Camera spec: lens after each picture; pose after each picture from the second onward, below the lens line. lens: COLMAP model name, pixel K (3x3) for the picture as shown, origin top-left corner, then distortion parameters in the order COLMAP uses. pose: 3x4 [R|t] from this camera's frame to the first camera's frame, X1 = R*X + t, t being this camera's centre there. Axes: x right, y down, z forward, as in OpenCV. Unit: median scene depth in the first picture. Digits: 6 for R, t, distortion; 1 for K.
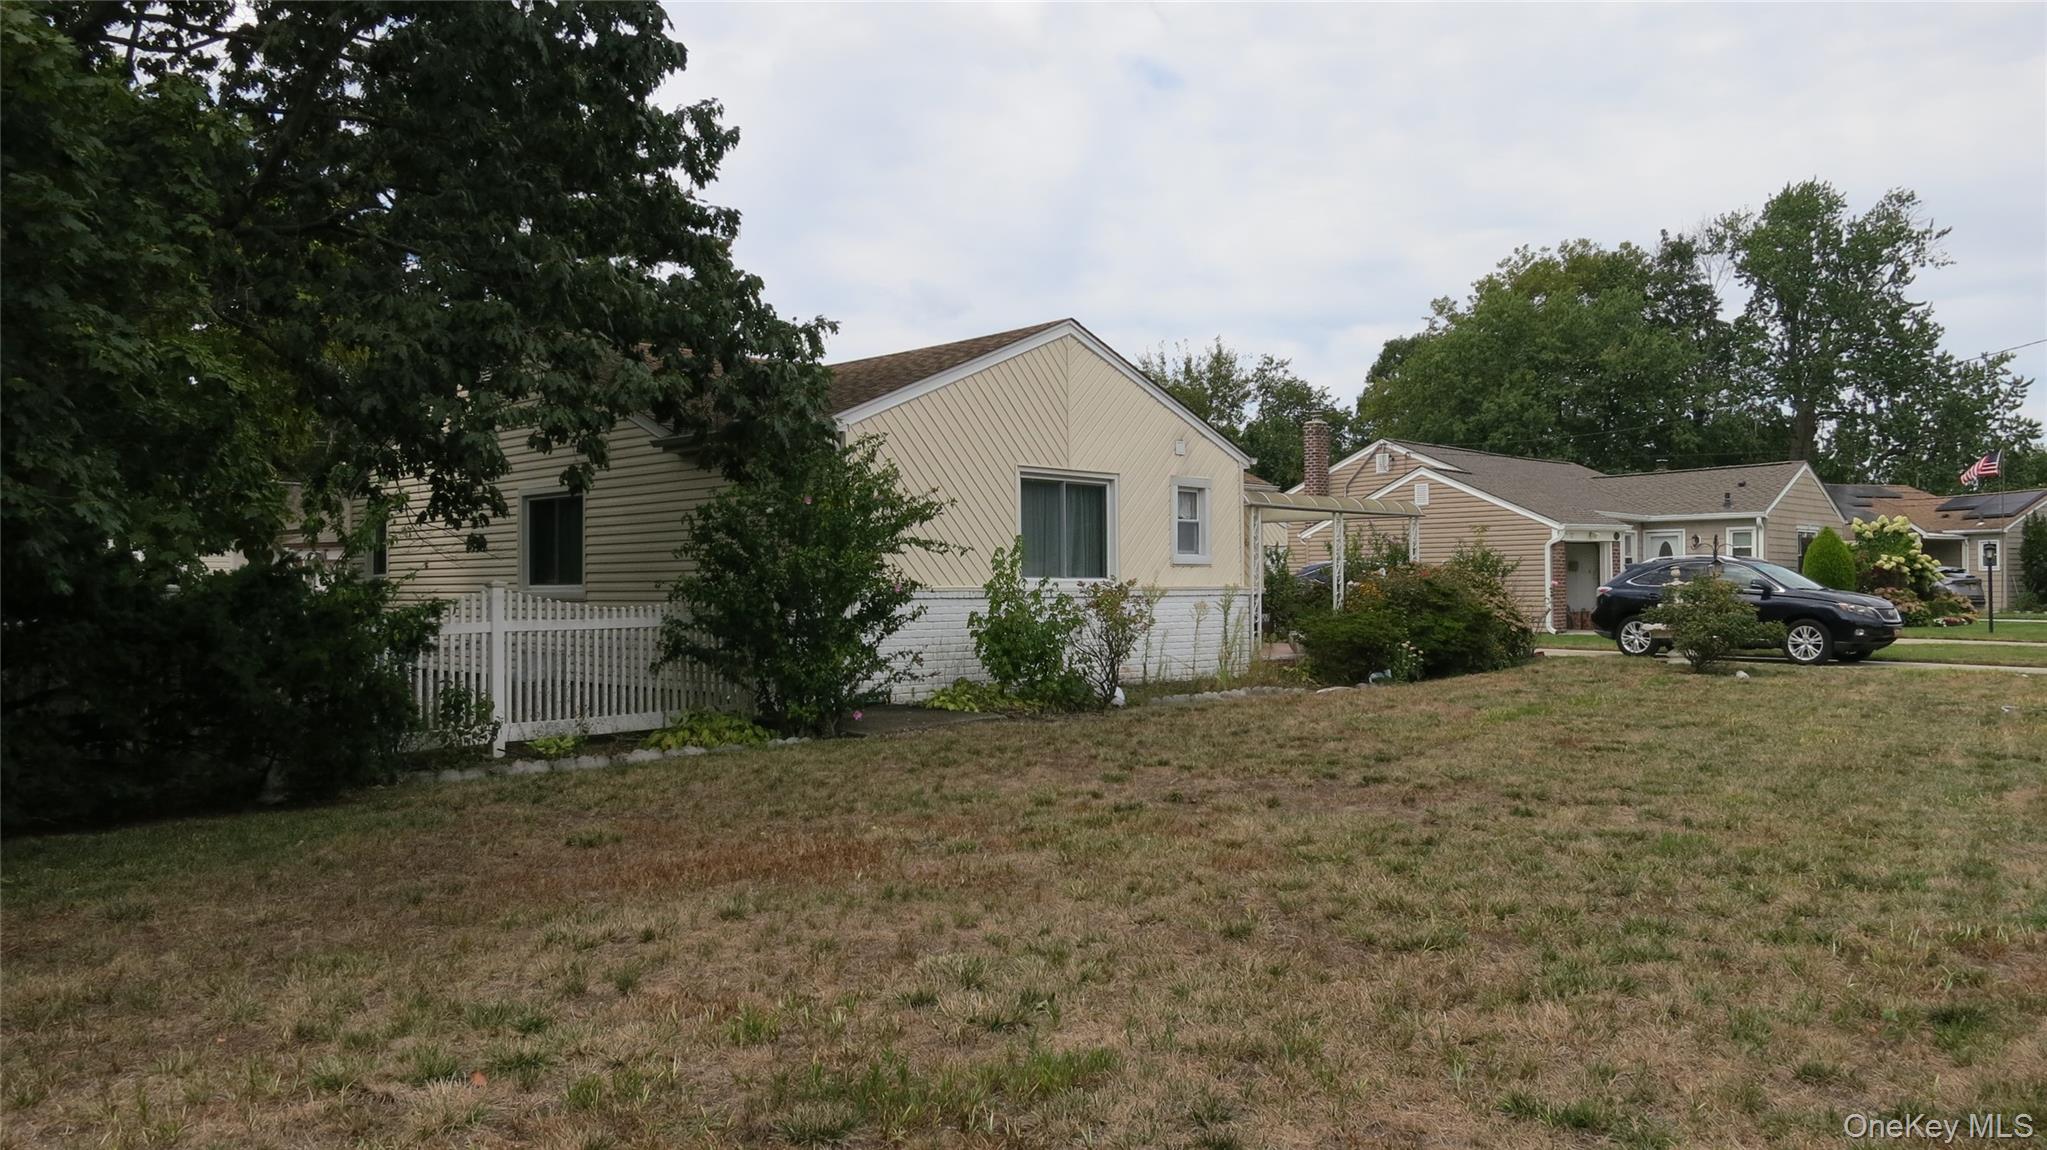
lens RADIAL K [[1619.5, 0, 1023.5], [0, 1619.5, 575.0], [0, 0, 1]] dist [0.001692, -0.003483]
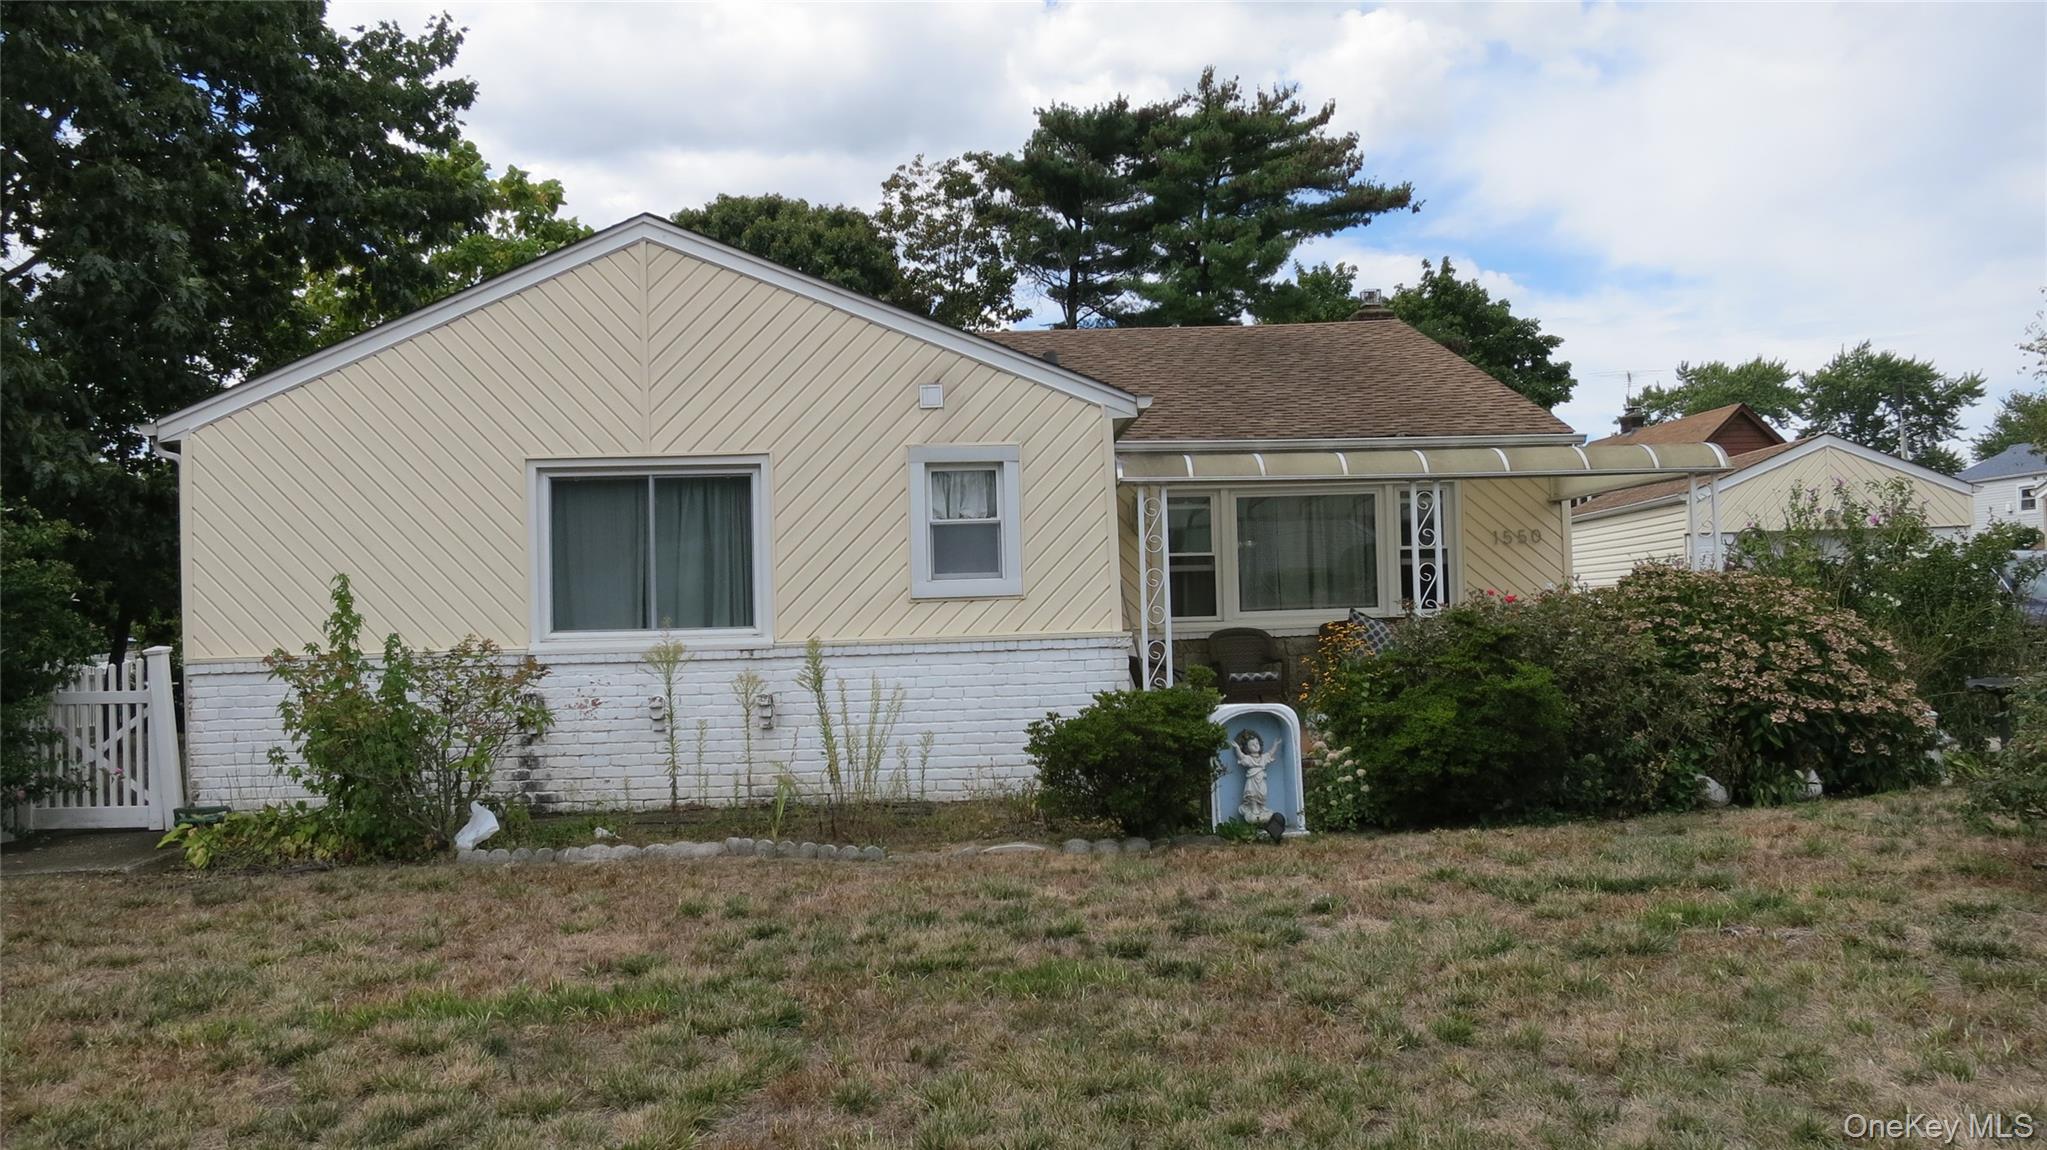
lens RADIAL K [[1591.3, 0, 1025.7], [0, 1591.3, 563.8], [0, 0, 1]] dist [-0.004782, 0.000750]
pose [[0.703379, -0.035977, -0.709904, 0.571121], [0.033124, 0.999292, -0.017823, -0.008627], [0.710042, -0.010979, 0.704073, 0.688533]]
